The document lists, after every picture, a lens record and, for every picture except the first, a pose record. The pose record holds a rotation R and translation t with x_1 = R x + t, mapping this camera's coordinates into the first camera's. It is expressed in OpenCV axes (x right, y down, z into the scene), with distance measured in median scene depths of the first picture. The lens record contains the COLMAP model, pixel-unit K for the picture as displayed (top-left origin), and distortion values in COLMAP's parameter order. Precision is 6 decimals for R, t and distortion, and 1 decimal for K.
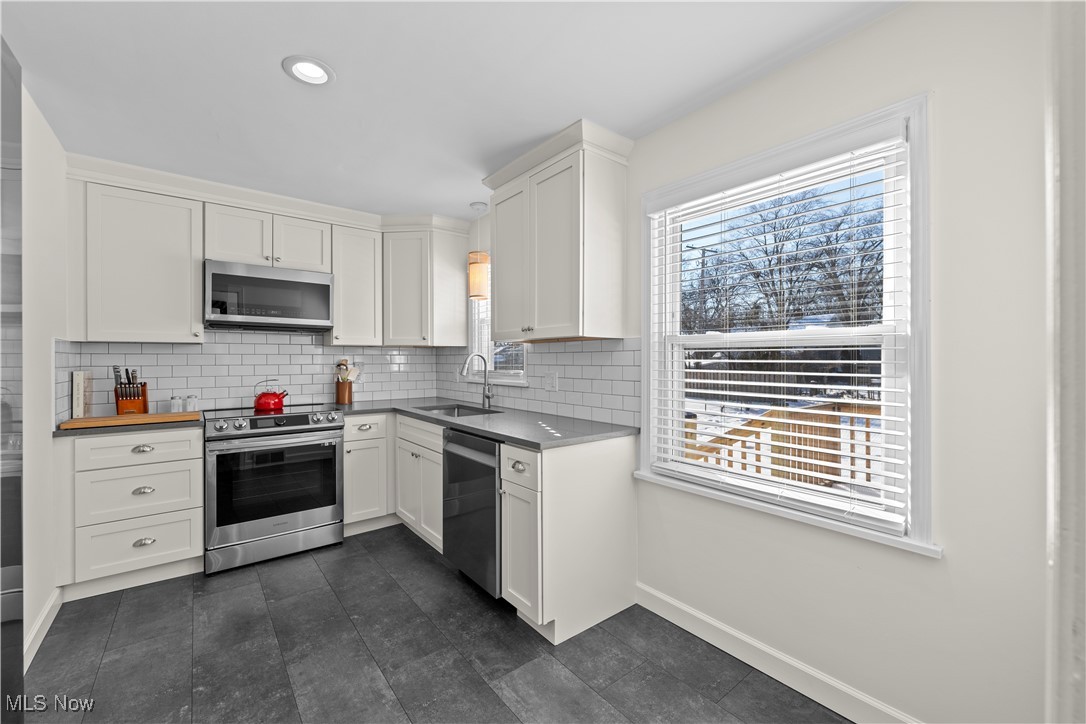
lens RADIAL K [[430.4, 0, 544.1], [0, 430.4, 360.2], [0, 0, 1]] dist [-0.011727, -0.000005]
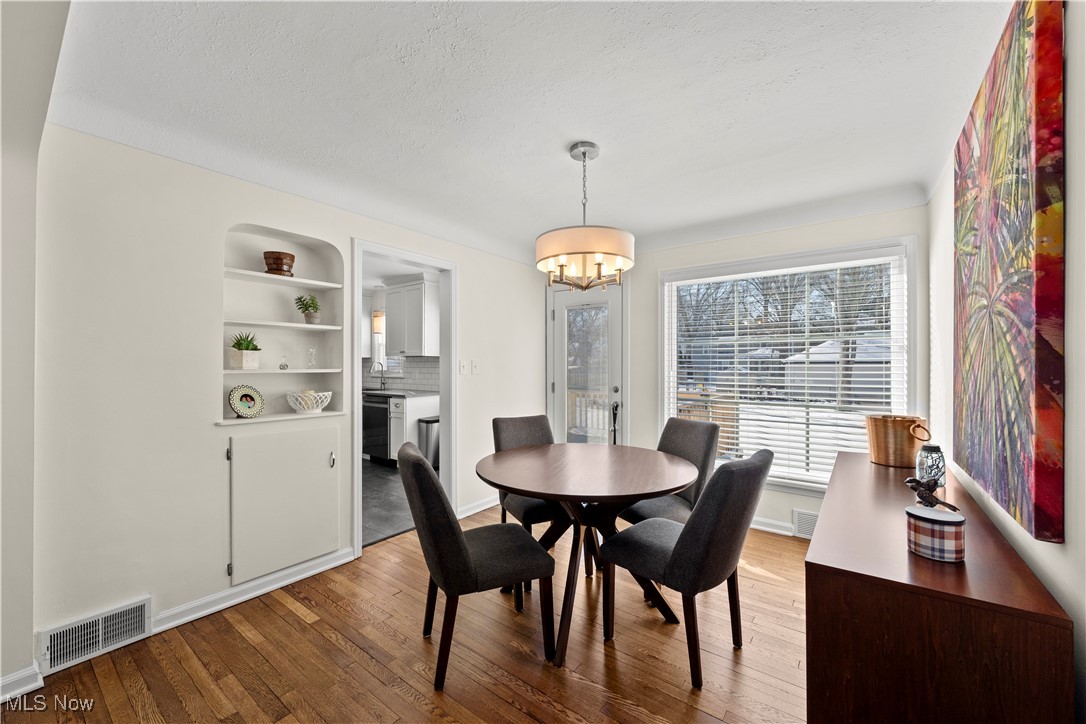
lens RADIAL K [[430.4, 0, 543.3], [0, 430.4, 360.6], [0, 0, 1]] dist [-0.011727, -0.000005]
pose [[0.971592, -0.000542, 0.236661, 0.146510], [0.002870, 0.999951, -0.009493, -0.000838], [-0.236644, 0.009902, 0.971546, -1.380876]]
